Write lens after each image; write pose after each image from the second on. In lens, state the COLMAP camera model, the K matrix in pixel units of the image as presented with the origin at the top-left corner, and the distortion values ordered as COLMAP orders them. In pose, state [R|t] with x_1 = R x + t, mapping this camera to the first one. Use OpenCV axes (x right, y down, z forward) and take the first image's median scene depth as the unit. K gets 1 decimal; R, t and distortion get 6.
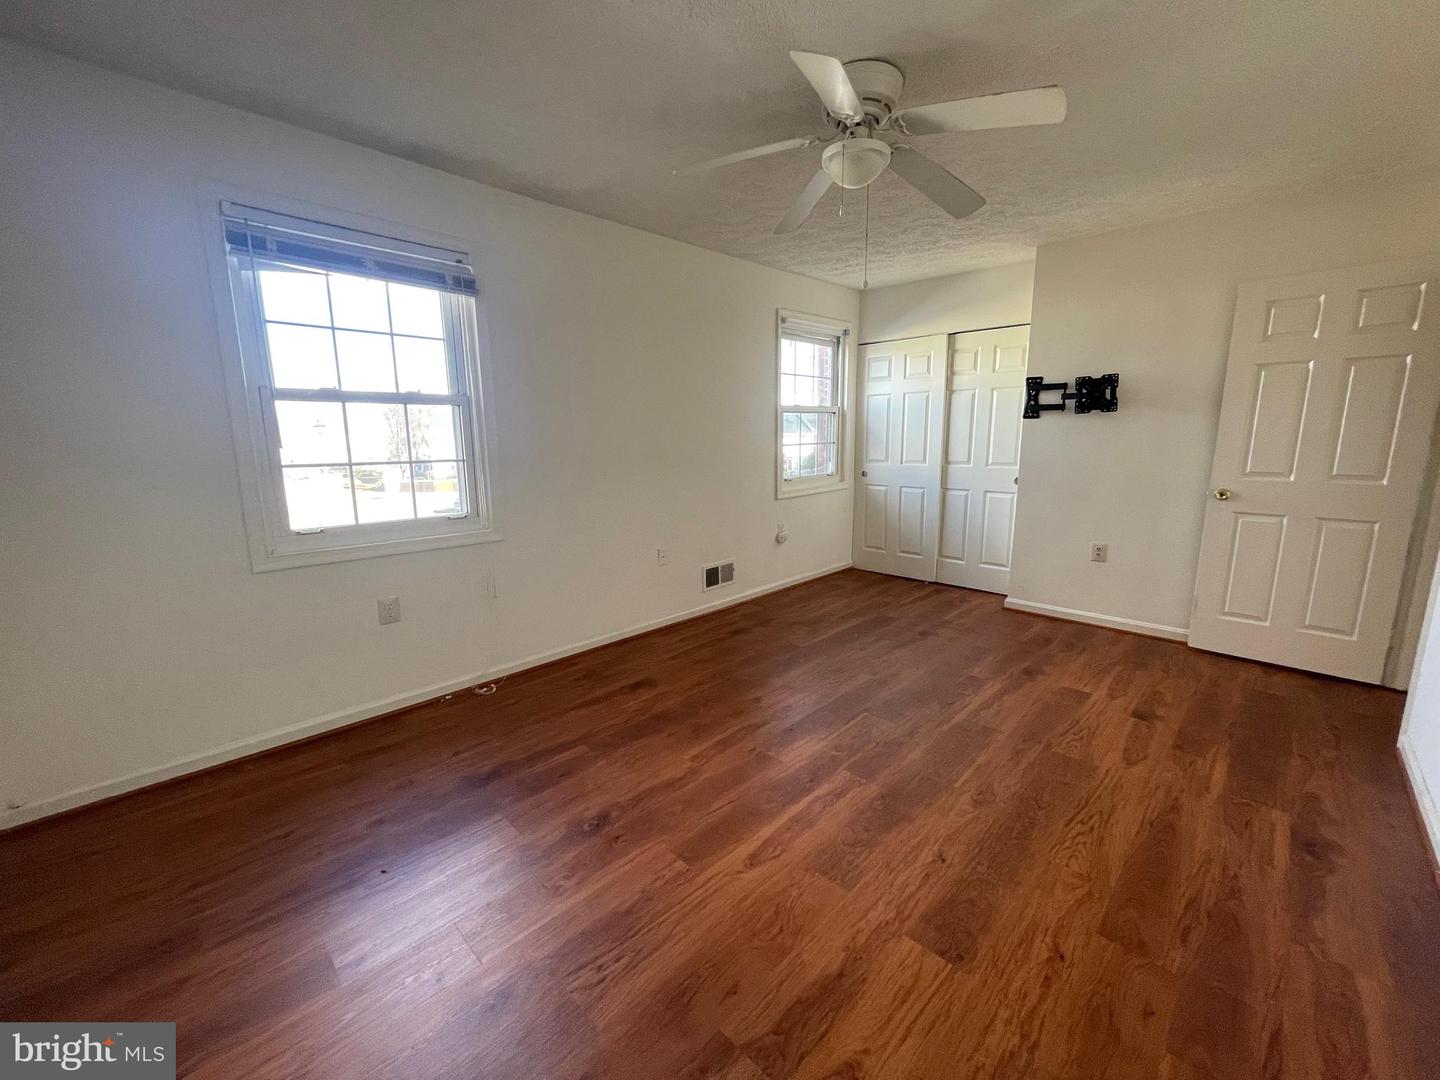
lens RADIAL K [[587.9, 0, 720.0], [0, 587.9, 540.0], [0, 0, 1]] dist [-0.003334, -0.000799]
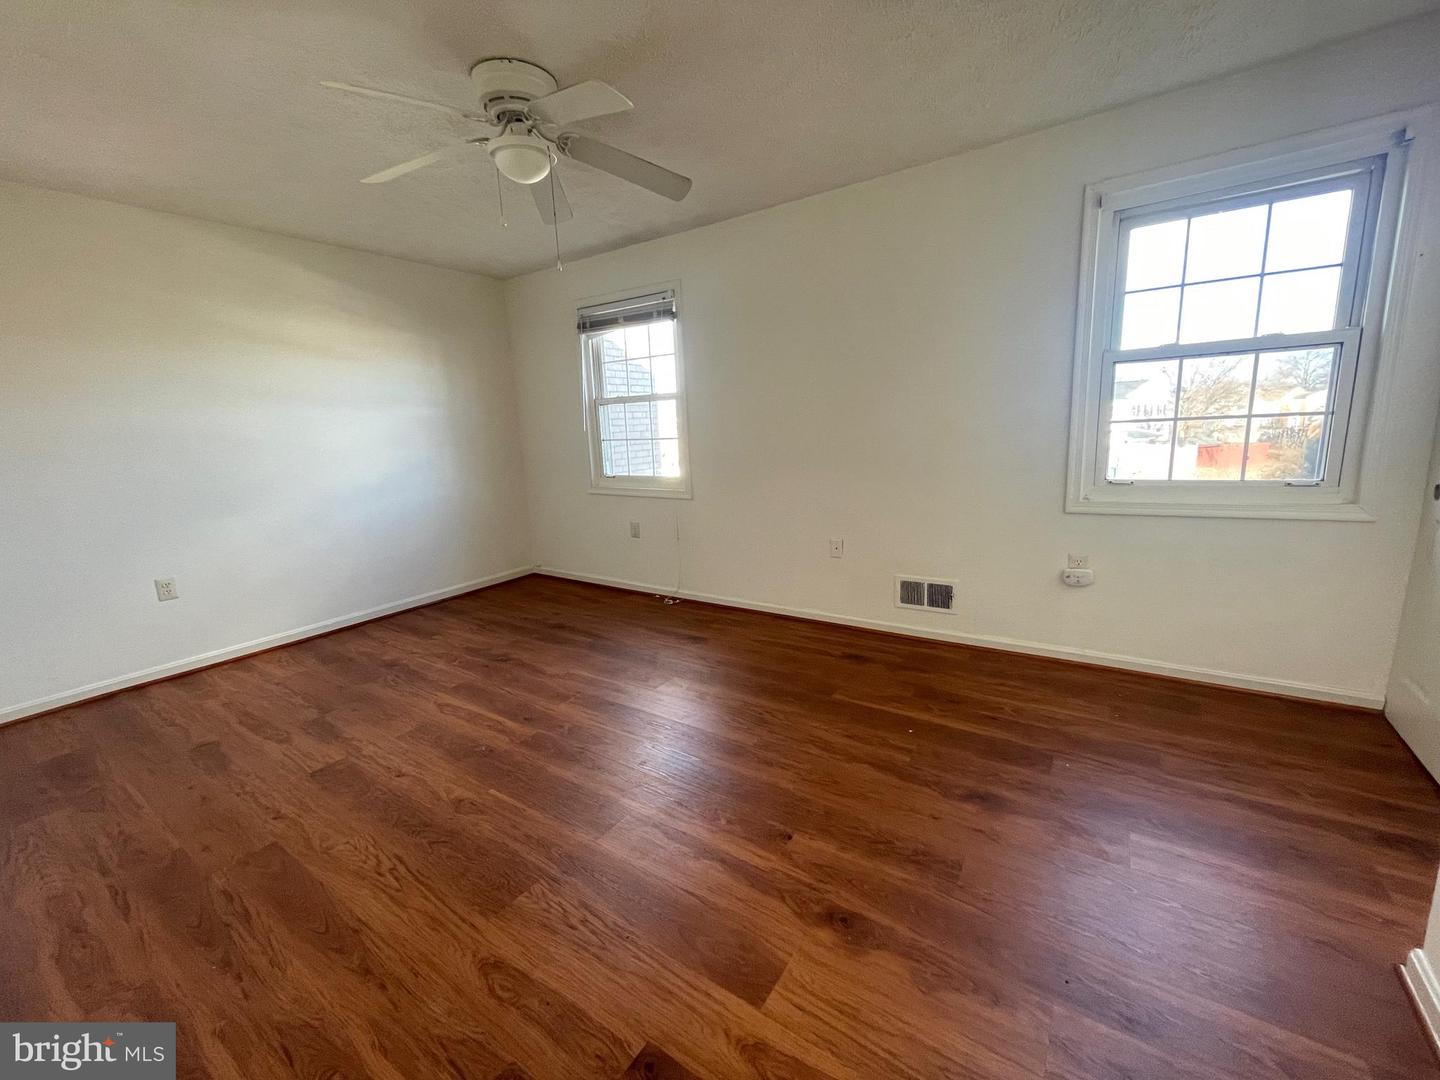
lens RADIAL K [[587.9, 0, 720.0], [0, 587.9, 540.0], [0, 0, 1]] dist [-0.003334, -0.000799]
pose [[0.166317, 0.192771, -0.967046, 1.069653], [-0.135775, 0.975841, 0.171173, -0.163933], [0.976680, 0.102832, 0.188473, 0.924645]]
